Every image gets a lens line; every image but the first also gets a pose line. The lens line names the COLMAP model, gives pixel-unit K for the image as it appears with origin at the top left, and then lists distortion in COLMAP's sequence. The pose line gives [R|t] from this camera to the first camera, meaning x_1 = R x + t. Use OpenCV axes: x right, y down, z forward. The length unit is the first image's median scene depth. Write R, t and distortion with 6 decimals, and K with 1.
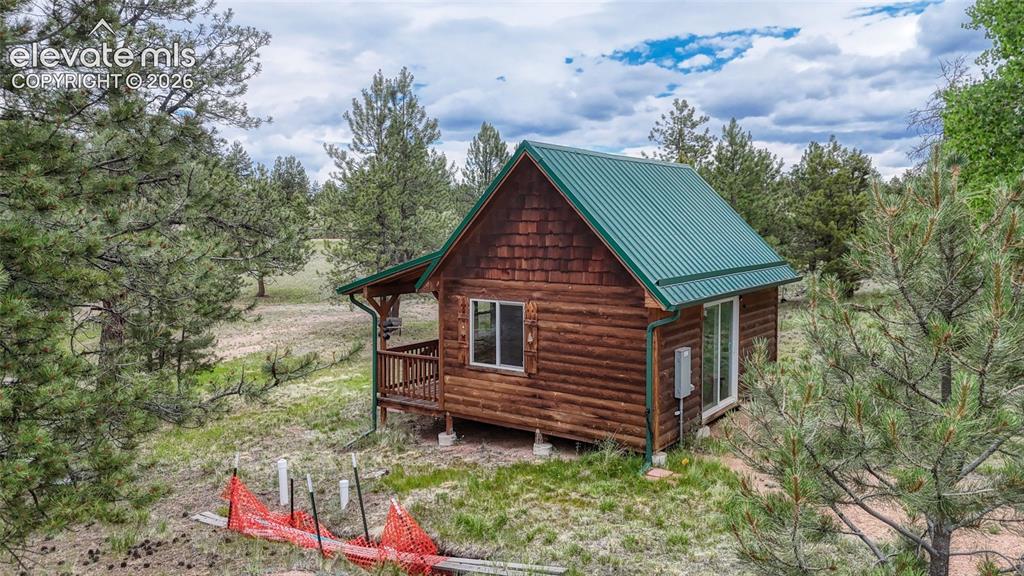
lens RADIAL K [[741.0, 0, 512.0], [0, 741.0, 288.0], [0, 0, 1]] dist [0.098311, -0.127187]
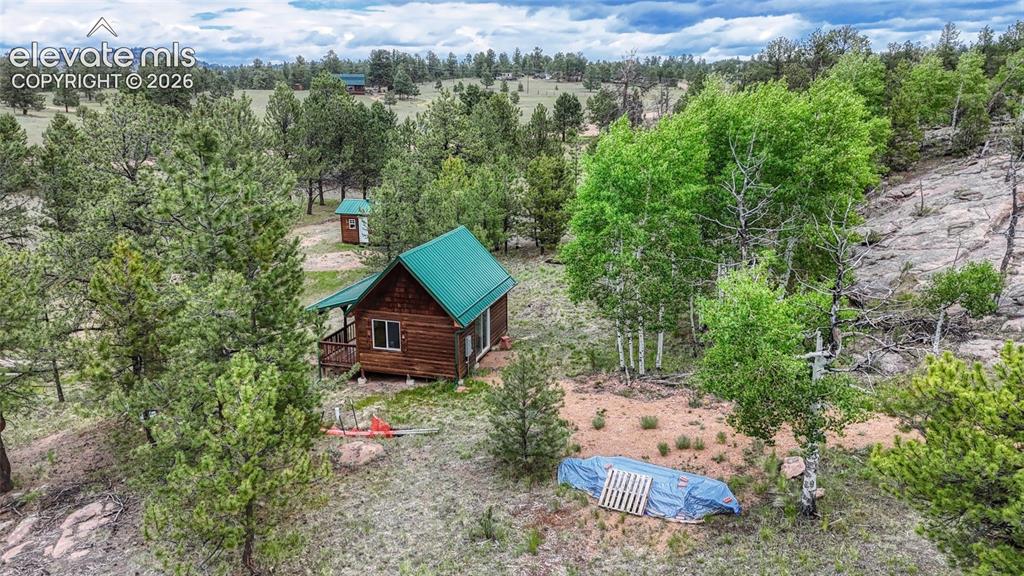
lens RADIAL K [[741.0, 0, 512.0], [0, 741.0, 288.0], [0, 0, 1]] dist [0.098311, -0.127187]
pose [[0.948757, -0.081536, 0.305307, -0.356731], [0.026525, 0.983277, 0.180172, -0.501039], [-0.314892, -0.162841, 0.935054, -1.268271]]
